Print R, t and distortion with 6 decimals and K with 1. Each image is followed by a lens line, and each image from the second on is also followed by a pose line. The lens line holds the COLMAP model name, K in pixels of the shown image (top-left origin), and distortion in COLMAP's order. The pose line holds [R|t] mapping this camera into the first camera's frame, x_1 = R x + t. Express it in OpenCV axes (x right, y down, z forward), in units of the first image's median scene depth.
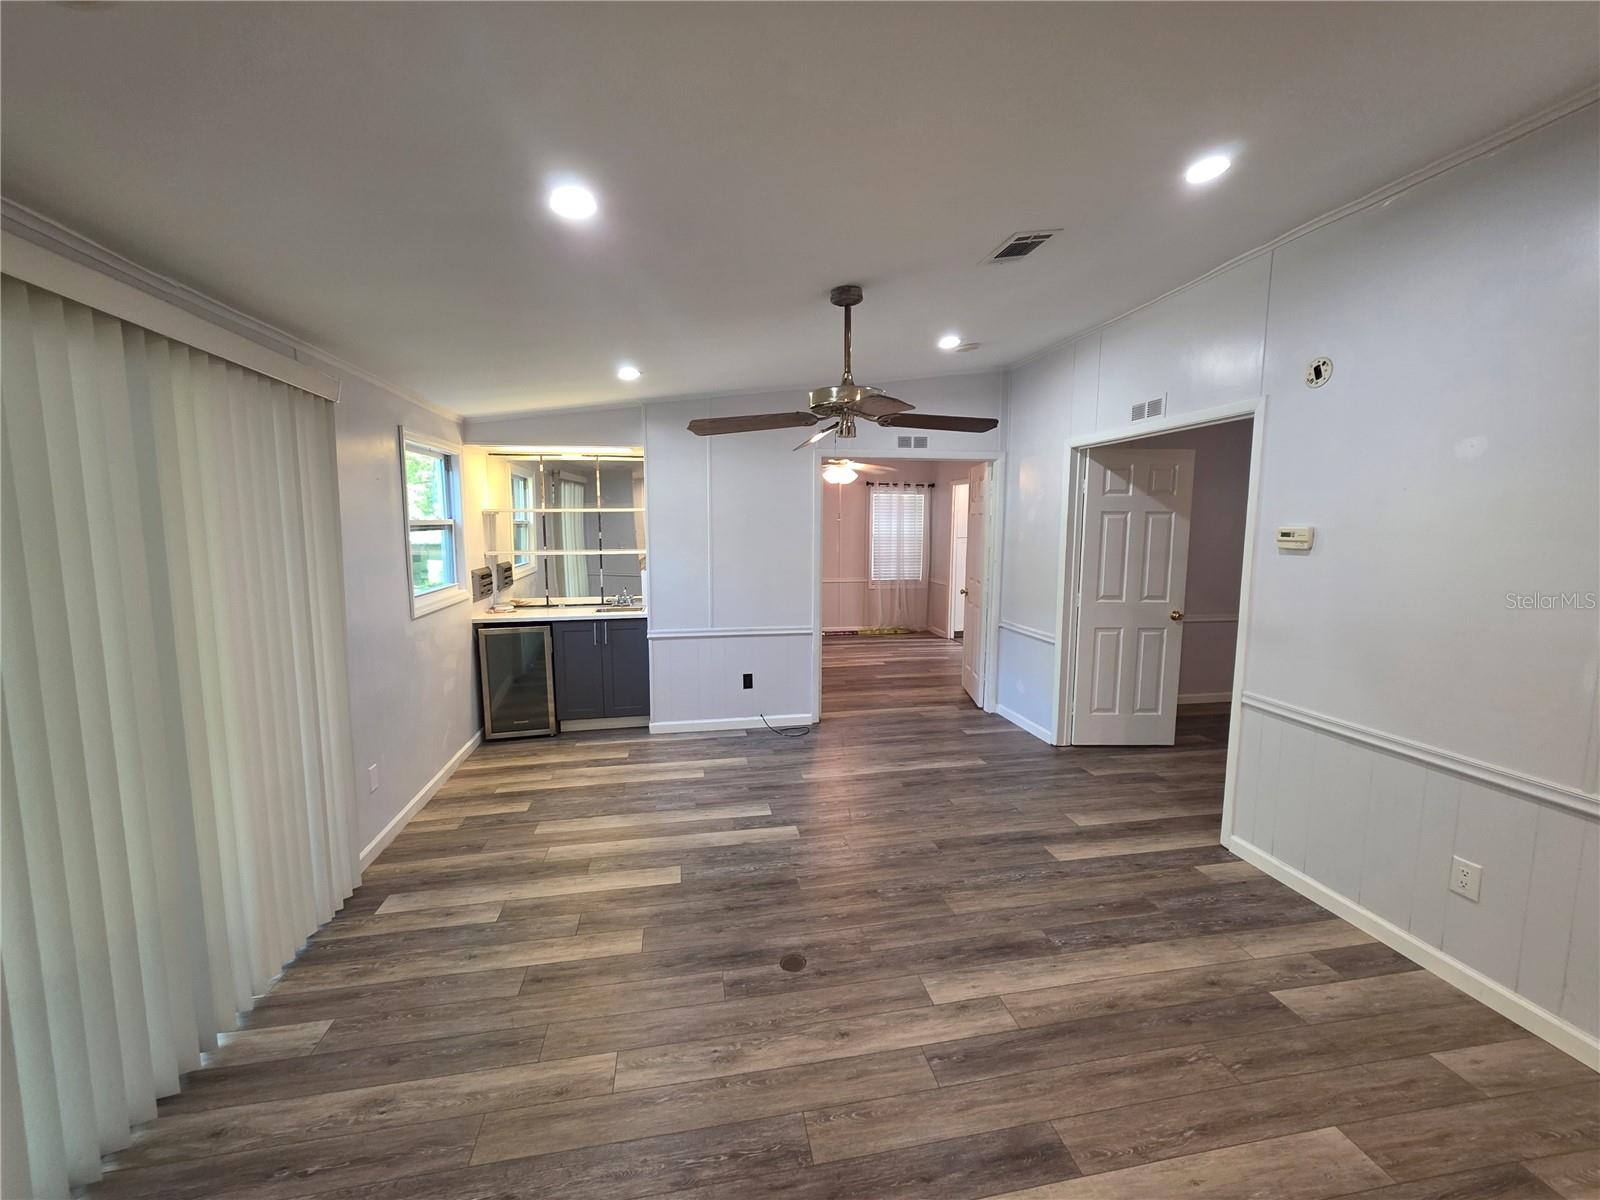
lens RADIAL K [[657.0, 0, 804.6], [0, 657.0, 597.1], [0, 0, 1]] dist [0.002481, 0.000907]
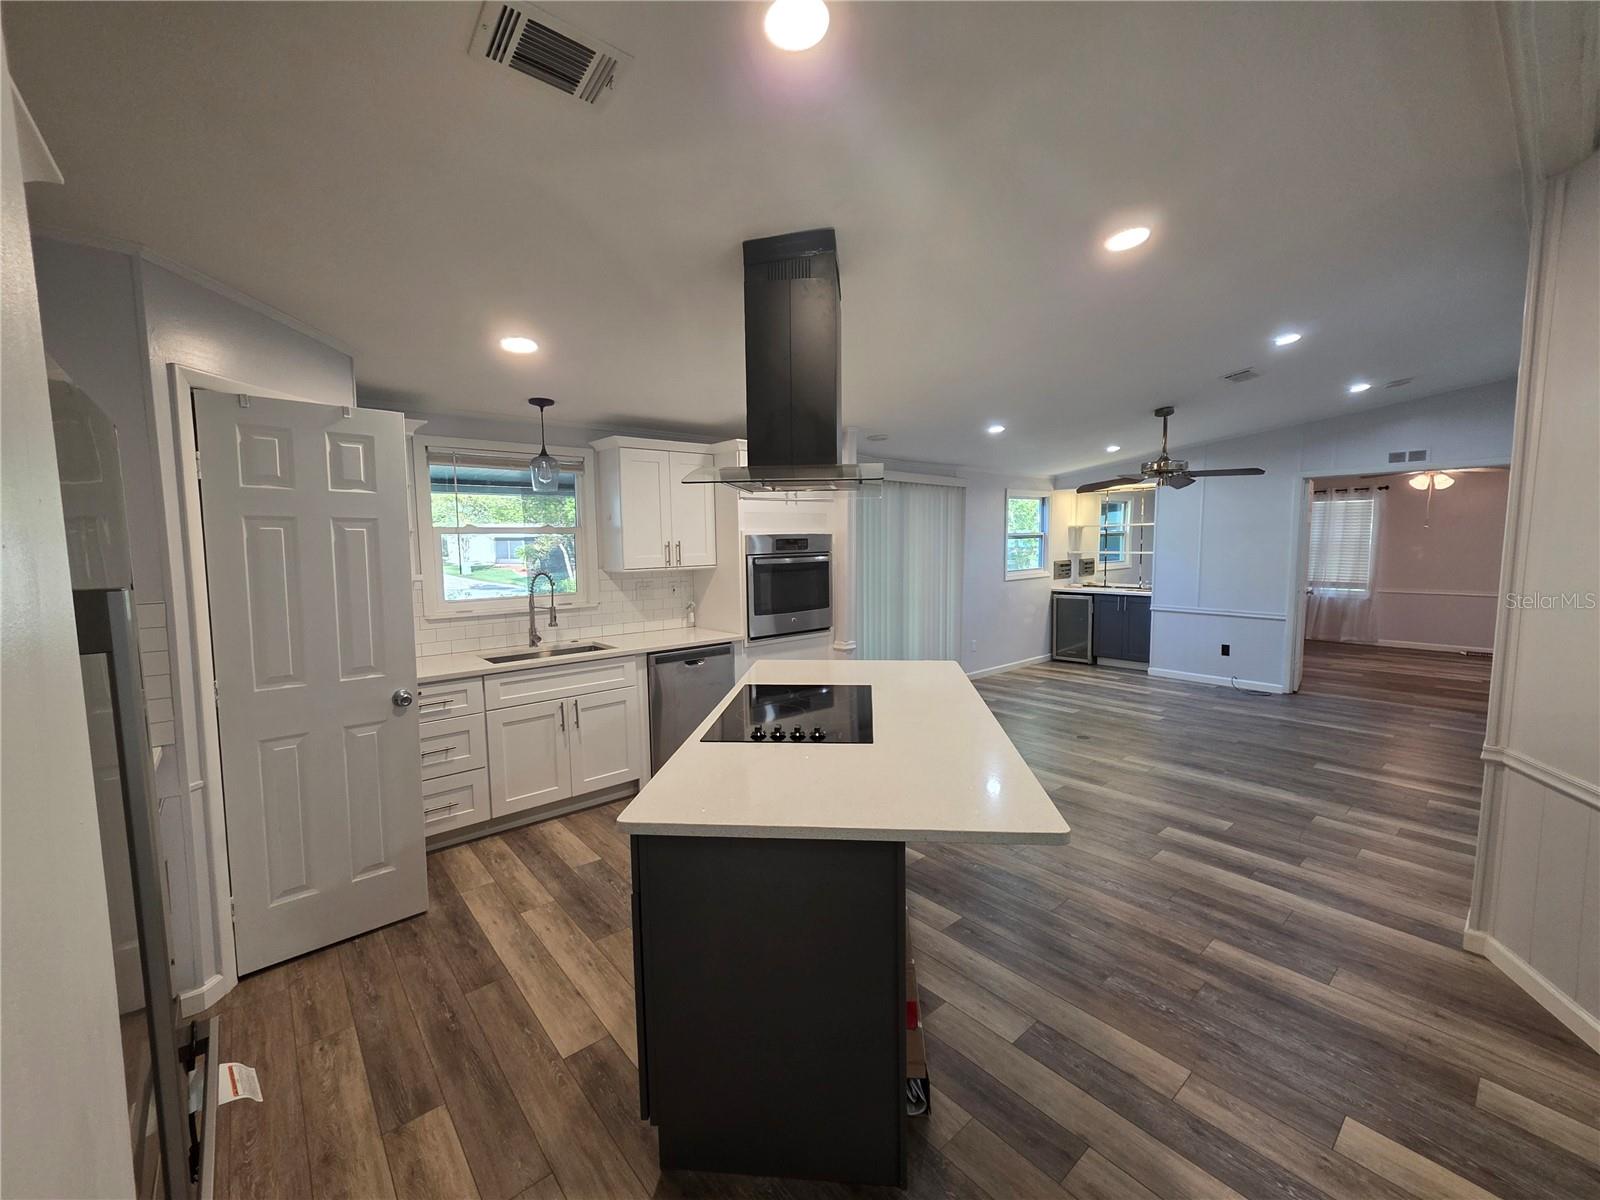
lens RADIAL K [[657.0, 0, 808.0], [0, 657.0, 595.6], [0, 0, 1]] dist [0.002481, 0.000907]
pose [[0.504883, 0.070408, -0.860311, 0.715934], [-0.084914, 0.995885, 0.031671, 0.053895], [0.859001, 0.057063, 0.508784, -0.476537]]
